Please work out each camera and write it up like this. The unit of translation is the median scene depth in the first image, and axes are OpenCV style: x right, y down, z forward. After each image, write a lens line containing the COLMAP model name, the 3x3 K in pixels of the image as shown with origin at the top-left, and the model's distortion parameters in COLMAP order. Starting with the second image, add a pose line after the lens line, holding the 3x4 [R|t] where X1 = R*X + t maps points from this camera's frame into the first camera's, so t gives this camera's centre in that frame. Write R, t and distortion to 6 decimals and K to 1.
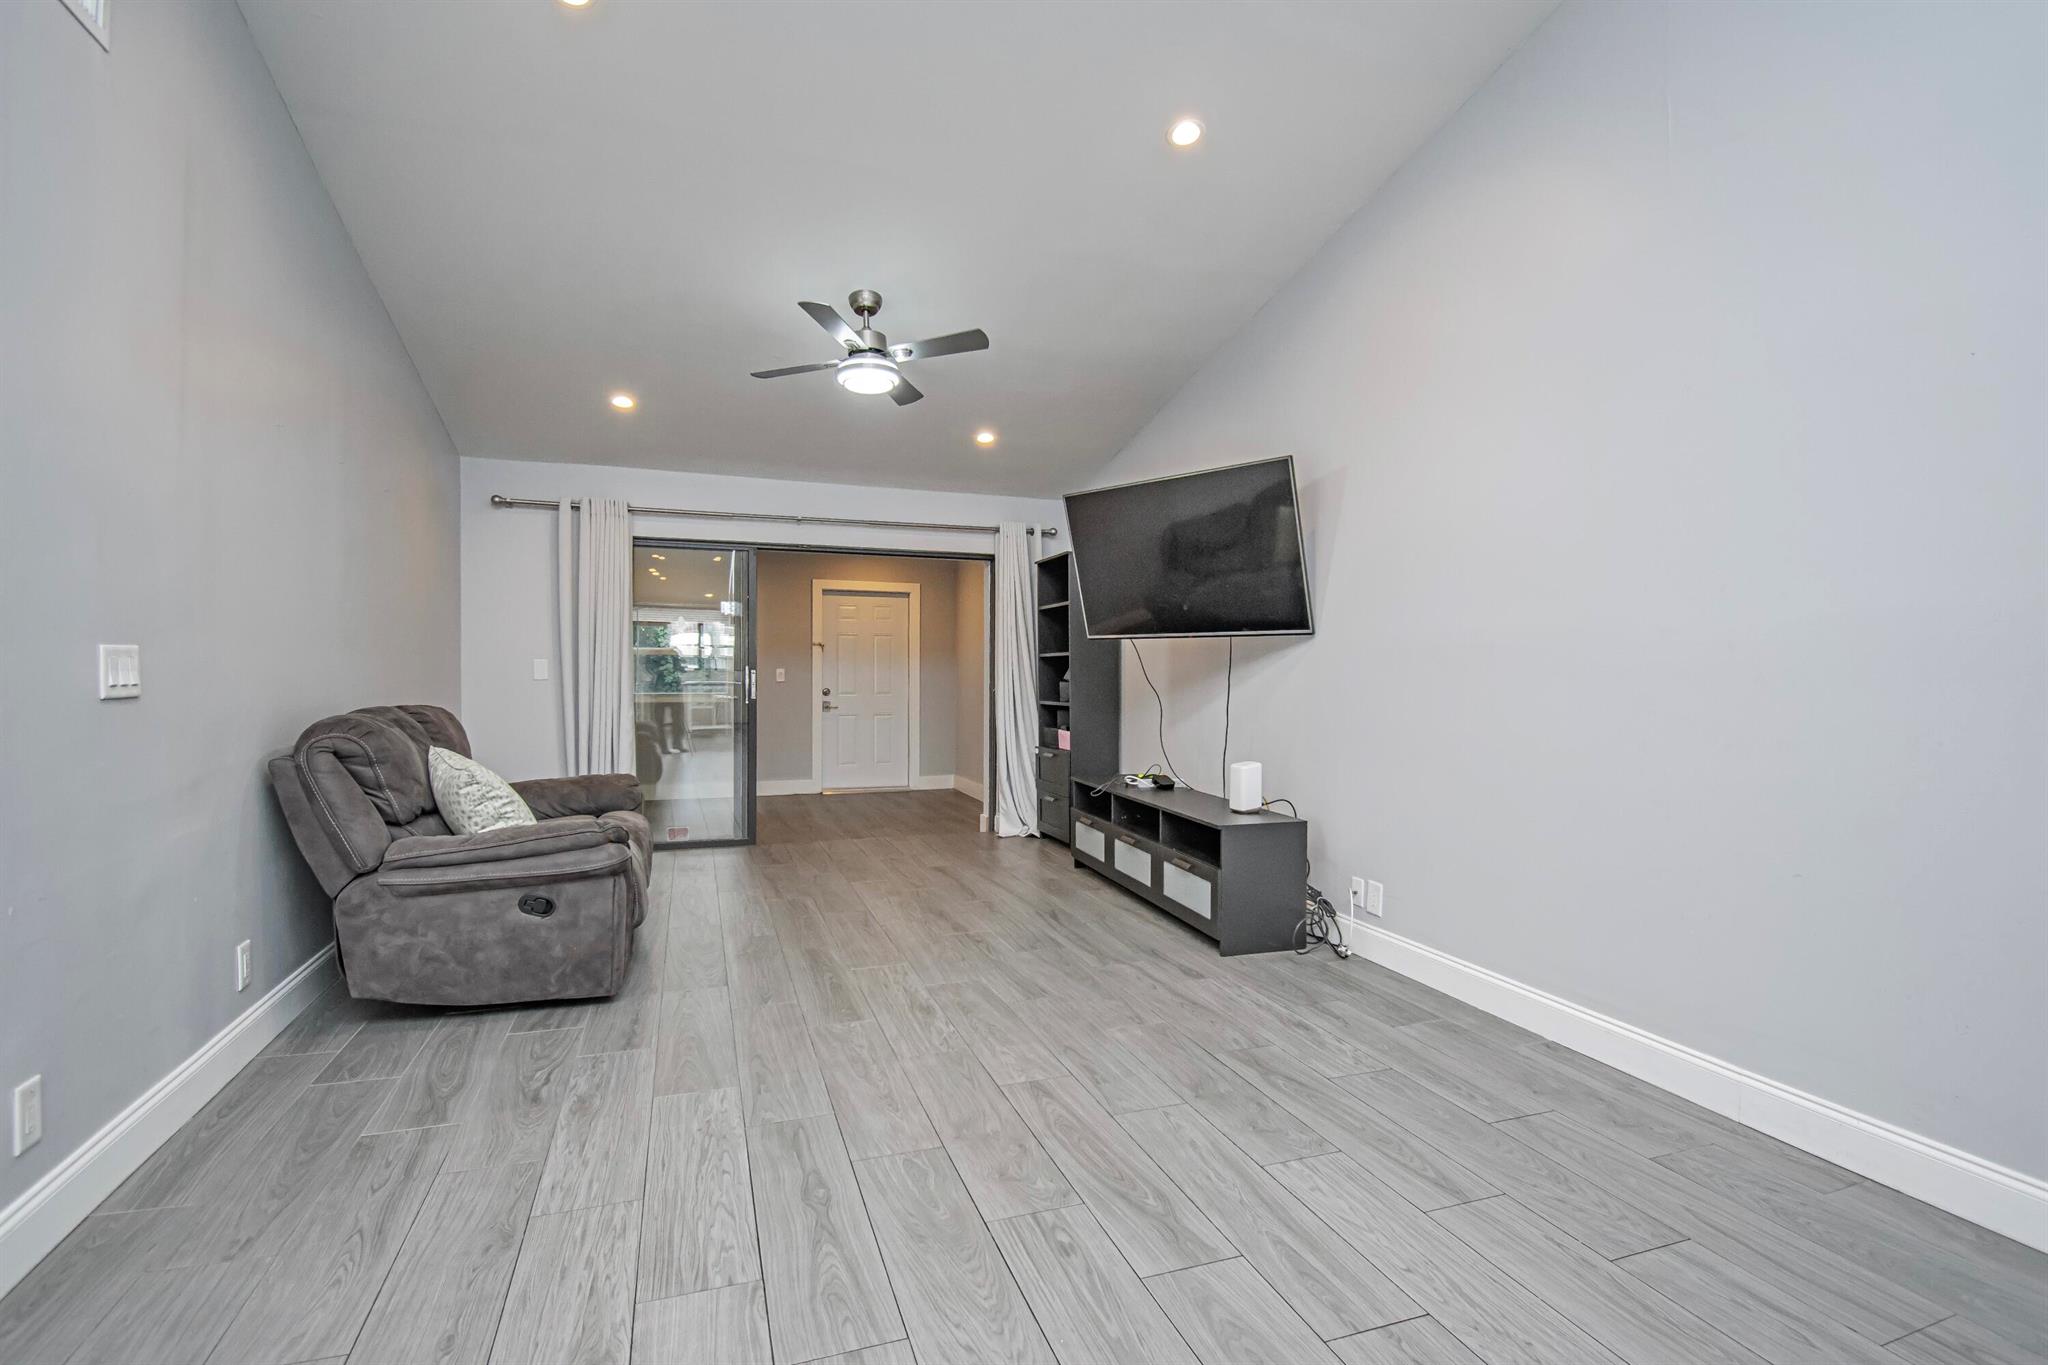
lens RADIAL K [[956.1, 0, 1047.8], [0, 956.1, 694.1], [0, 0, 1]] dist [-0.002073, -0.009698]
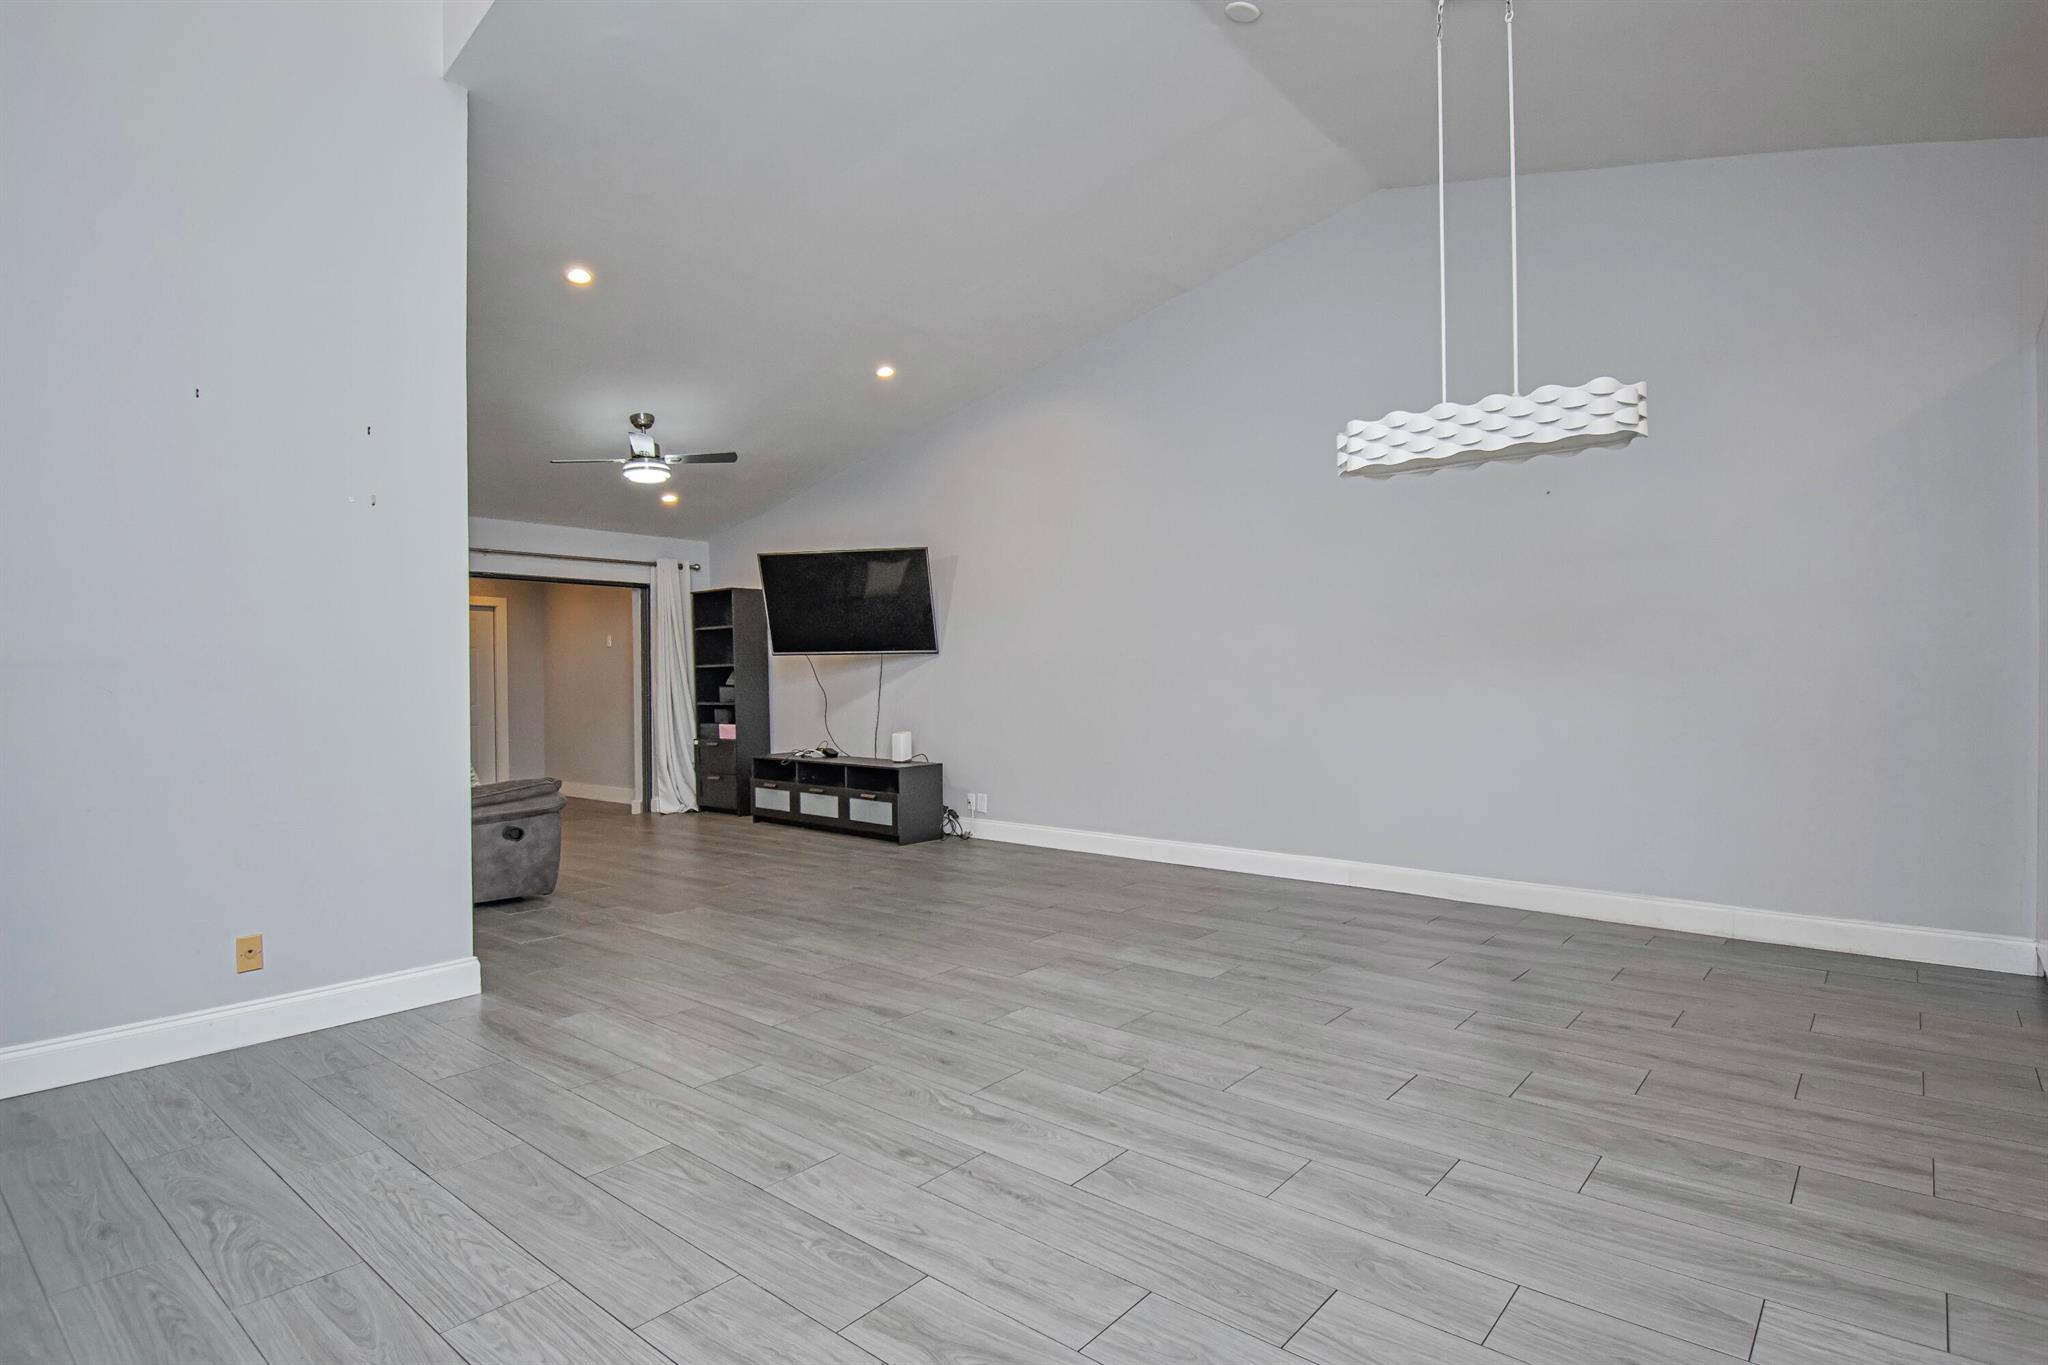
lens RADIAL K [[1052.4, 0, 1043.6], [0, 1052.4, 680.7], [0, 0, 1]] dist [-0.013320, -0.000927]
pose [[0.867945, -0.018505, 0.496315, -0.493139], [0.029365, 0.999469, -0.014088, 0.019196], [-0.495791, 0.026802, 0.868028, -0.702787]]
